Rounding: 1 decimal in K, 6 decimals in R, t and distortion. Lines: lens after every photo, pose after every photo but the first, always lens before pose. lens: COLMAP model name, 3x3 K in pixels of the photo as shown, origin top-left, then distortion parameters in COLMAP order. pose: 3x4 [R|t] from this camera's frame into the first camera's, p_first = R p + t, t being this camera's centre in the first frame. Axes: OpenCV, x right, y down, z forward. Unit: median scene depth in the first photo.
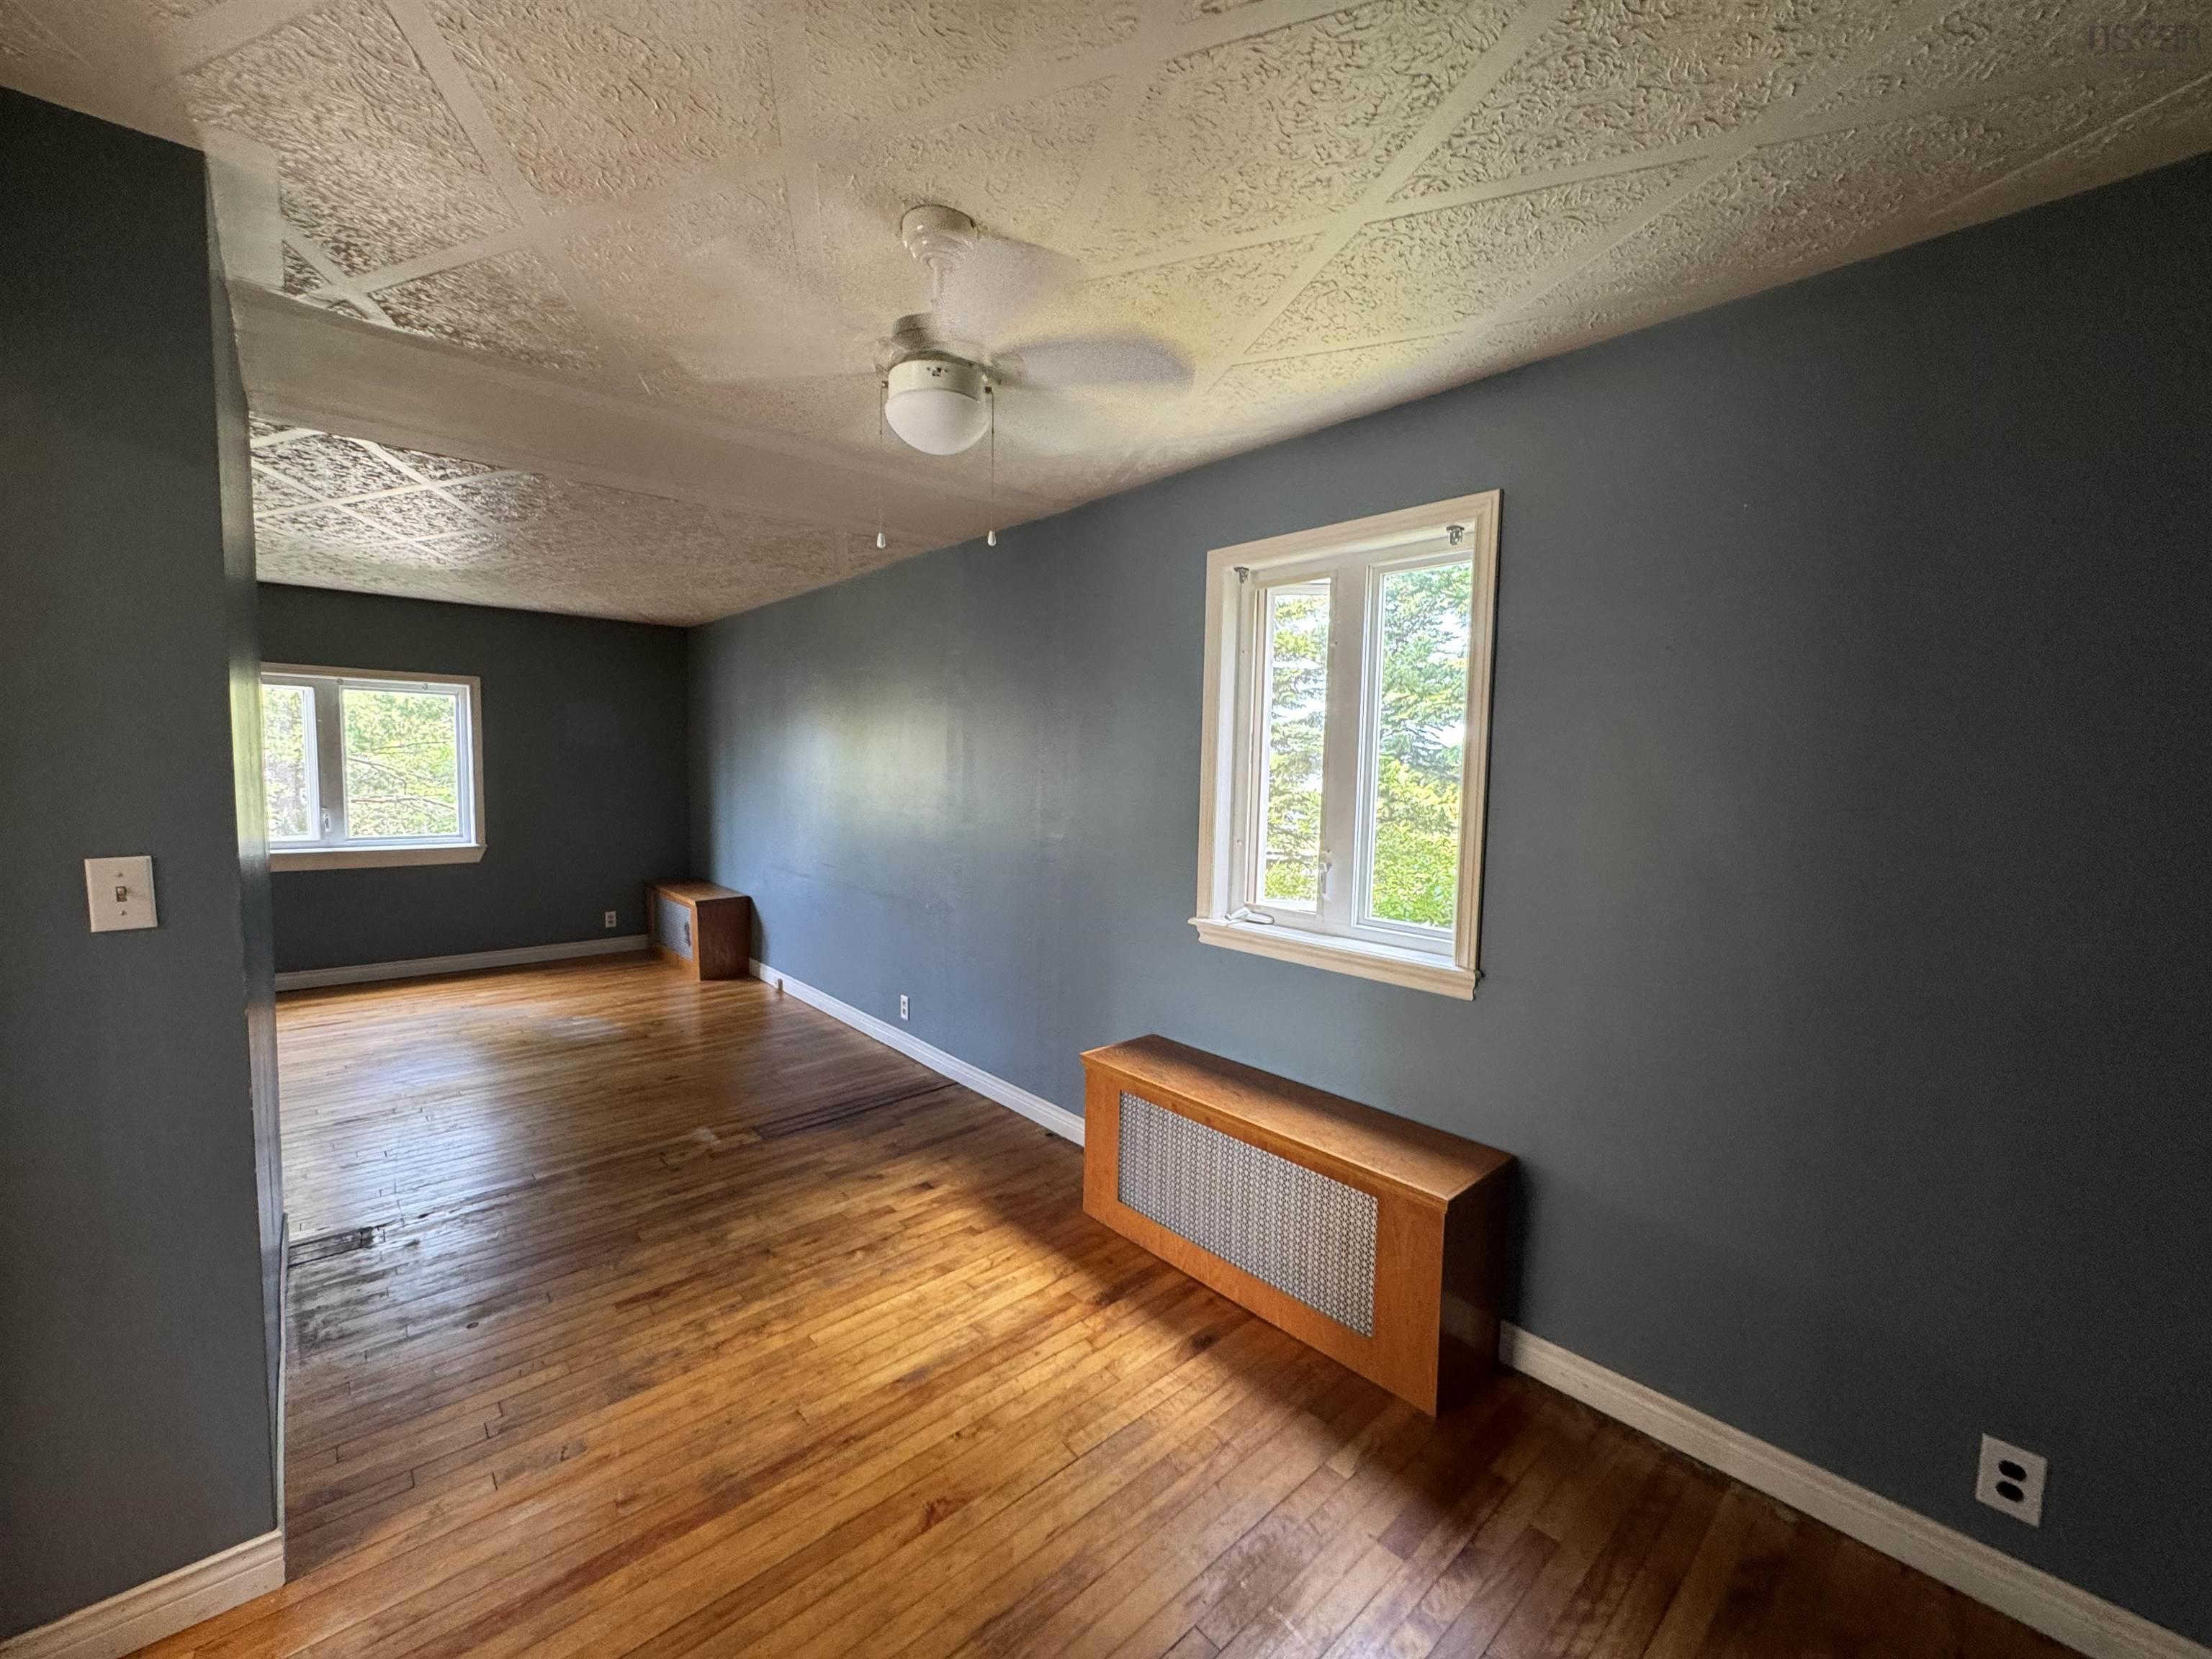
lens RADIAL K [[885.9, 0, 1104.4], [0, 885.9, 828.0], [0, 0, 1]] dist [-0.002870, 0.000537]
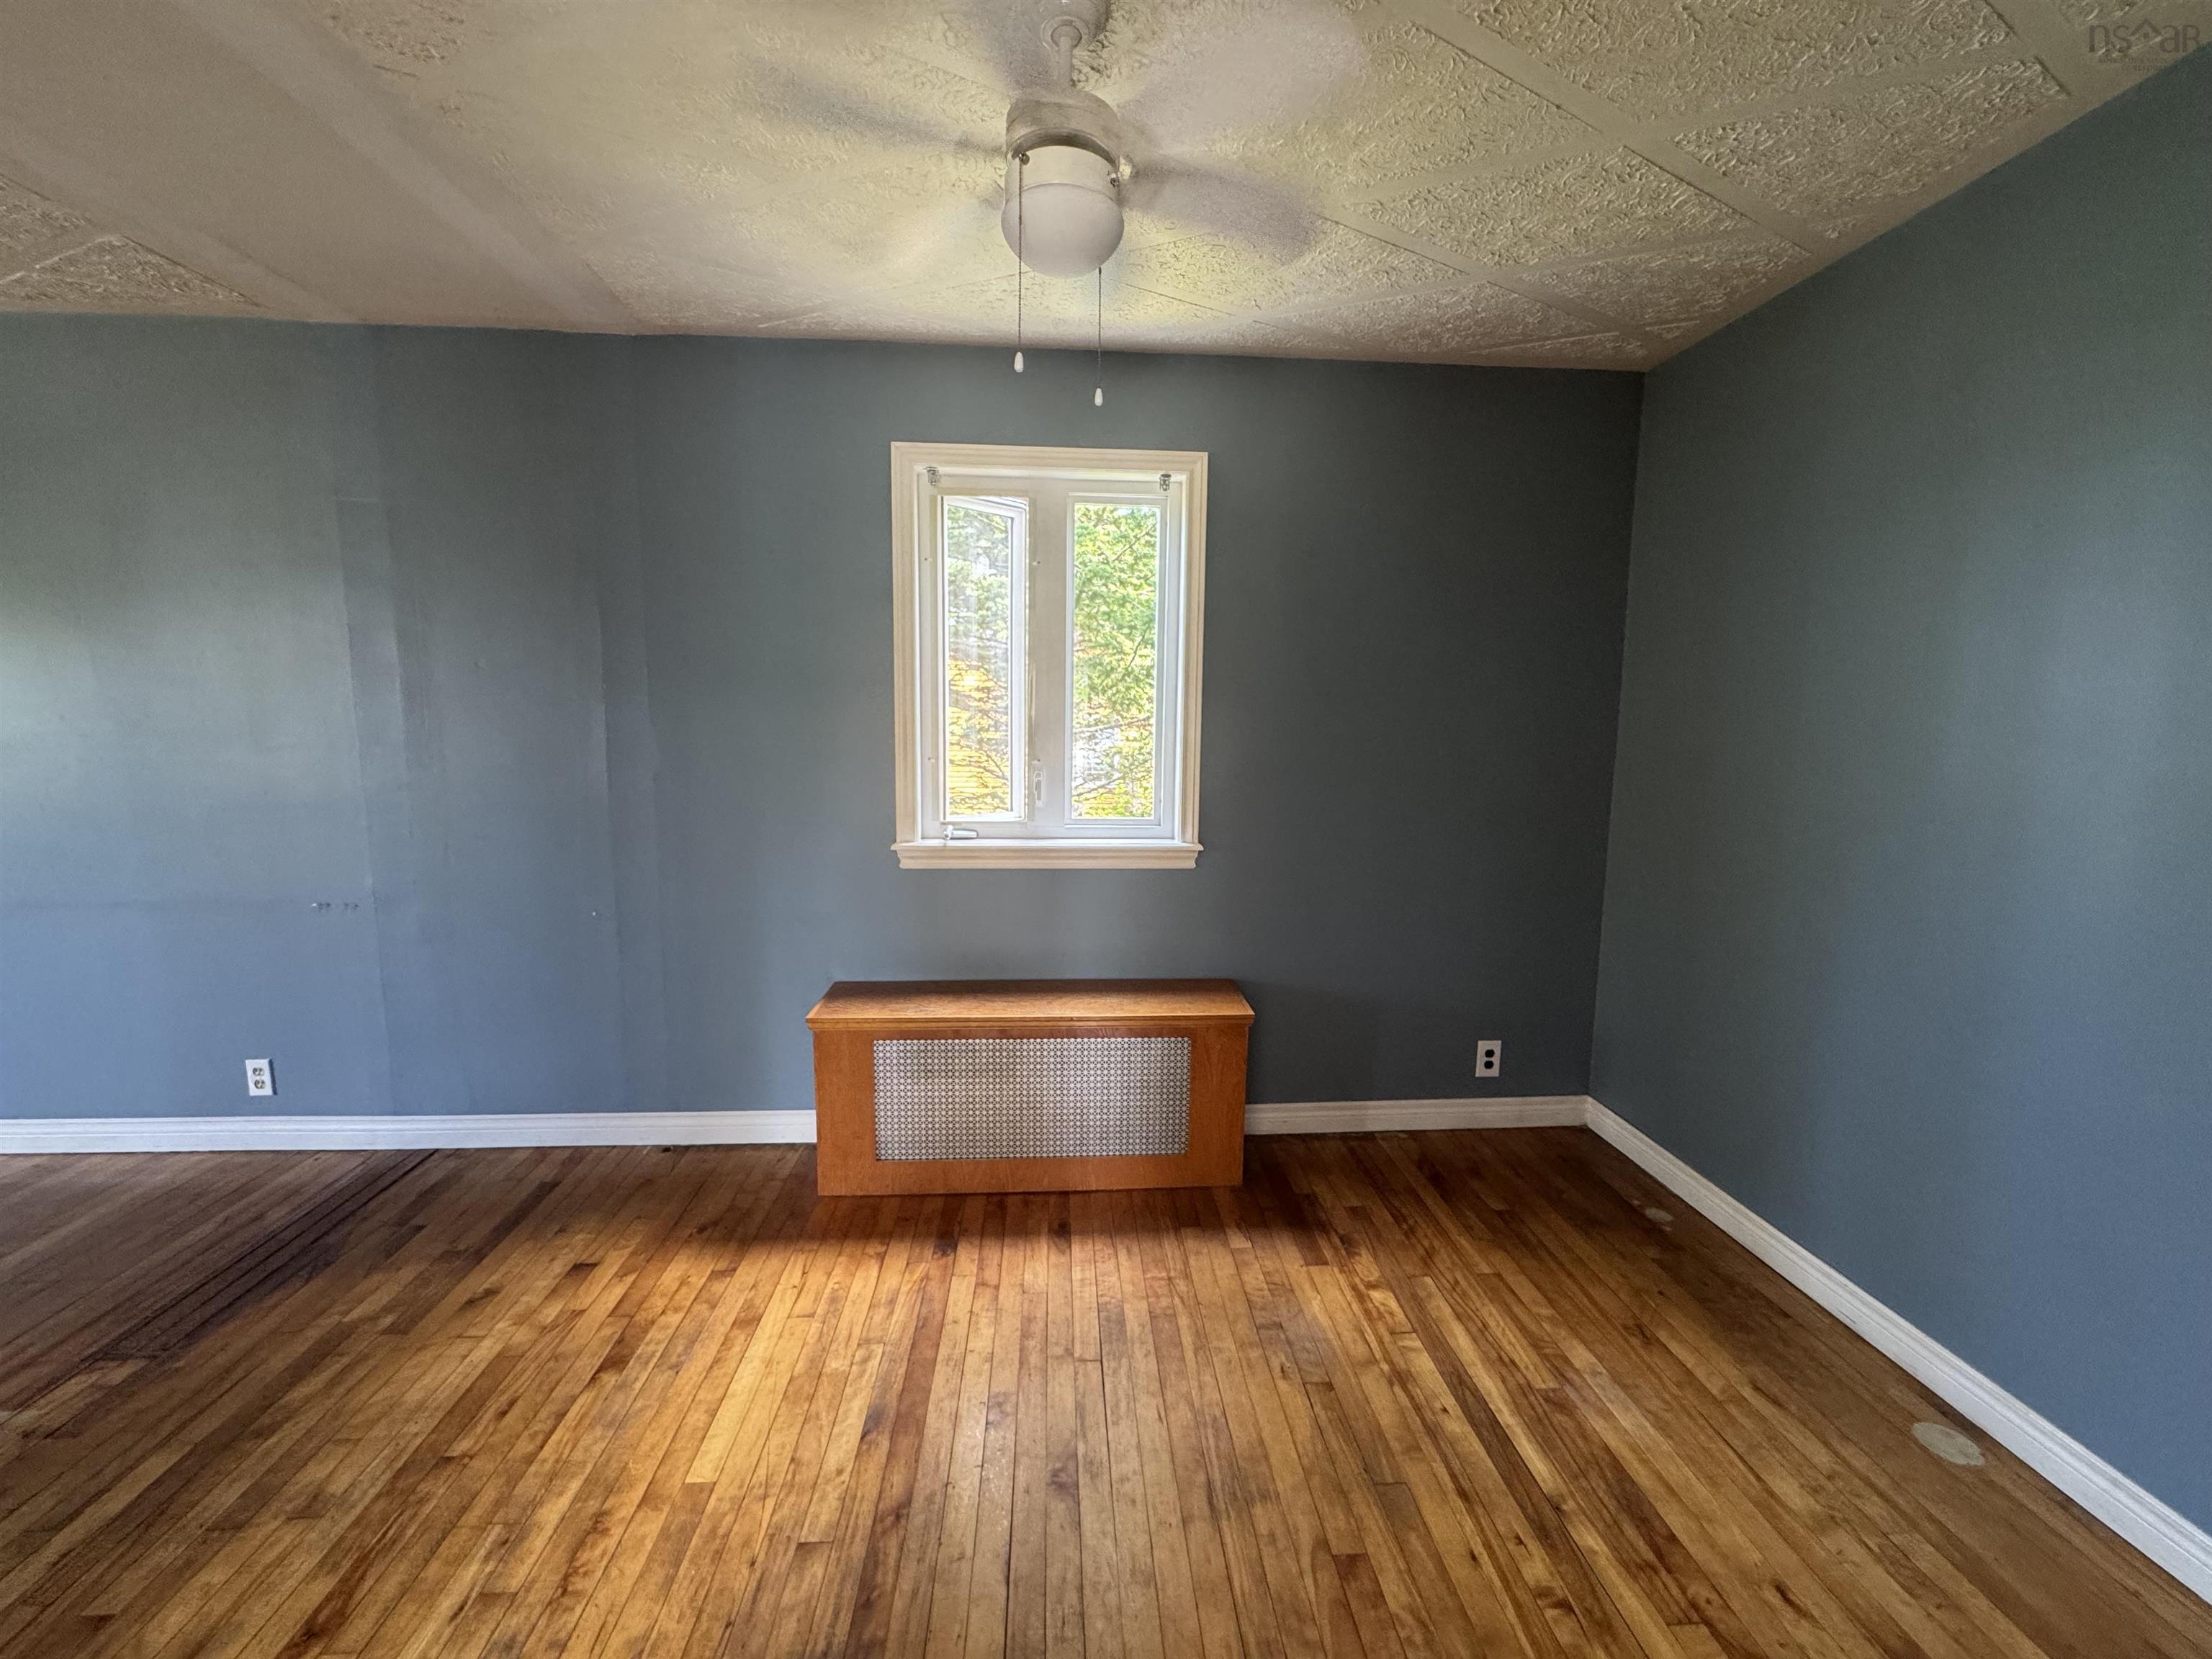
lens RADIAL K [[885.9, 0, 1104.4], [0, 885.9, 828.0], [0, 0, 1]] dist [-0.002870, 0.000537]
pose [[0.621476, -0.106656, 0.776139, -0.549574], [0.057714, 0.994231, 0.090413, 0.015588], [-0.781304, -0.011396, 0.624046, 0.280285]]
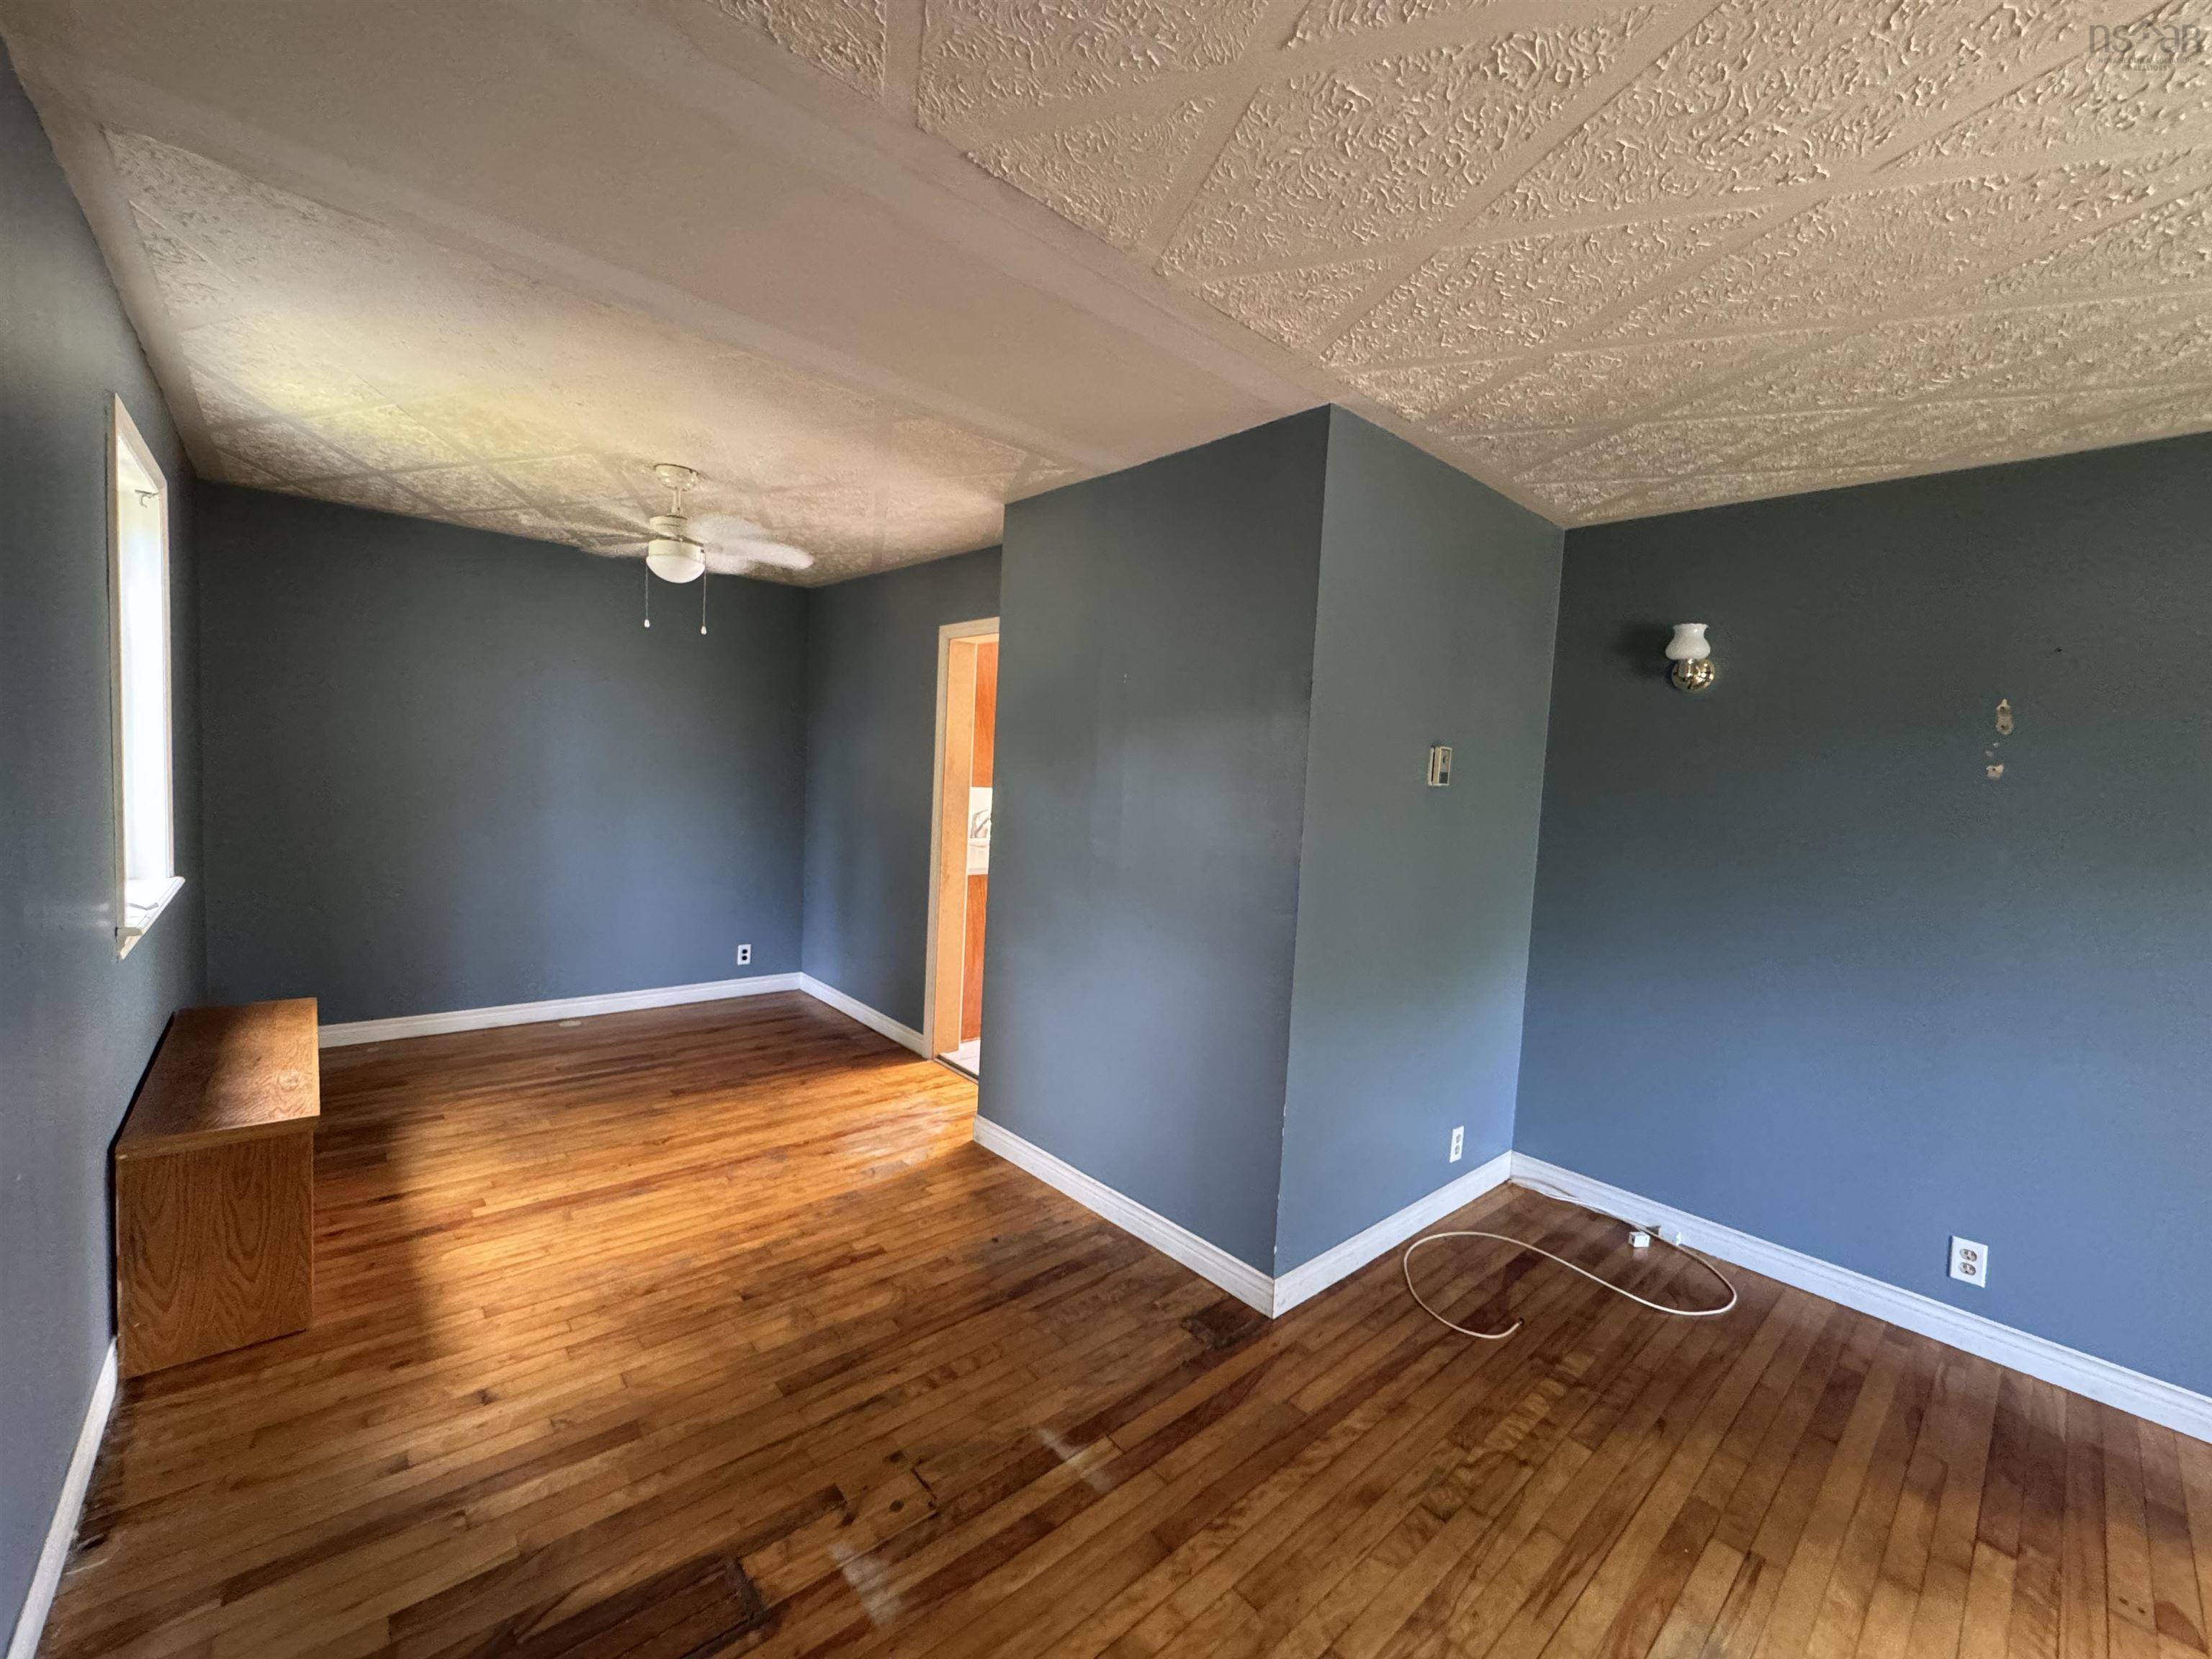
lens RADIAL K [[885.9, 0, 1104.4], [0, 885.9, 828.0], [0, 0, 1]] dist [-0.002870, 0.000537]
pose [[-0.997333, -0.072942, -0.002343, -0.735784], [-0.072590, 0.988186, 0.134977, -0.138303], [-0.007531, 0.134787, -0.990846, 1.893980]]
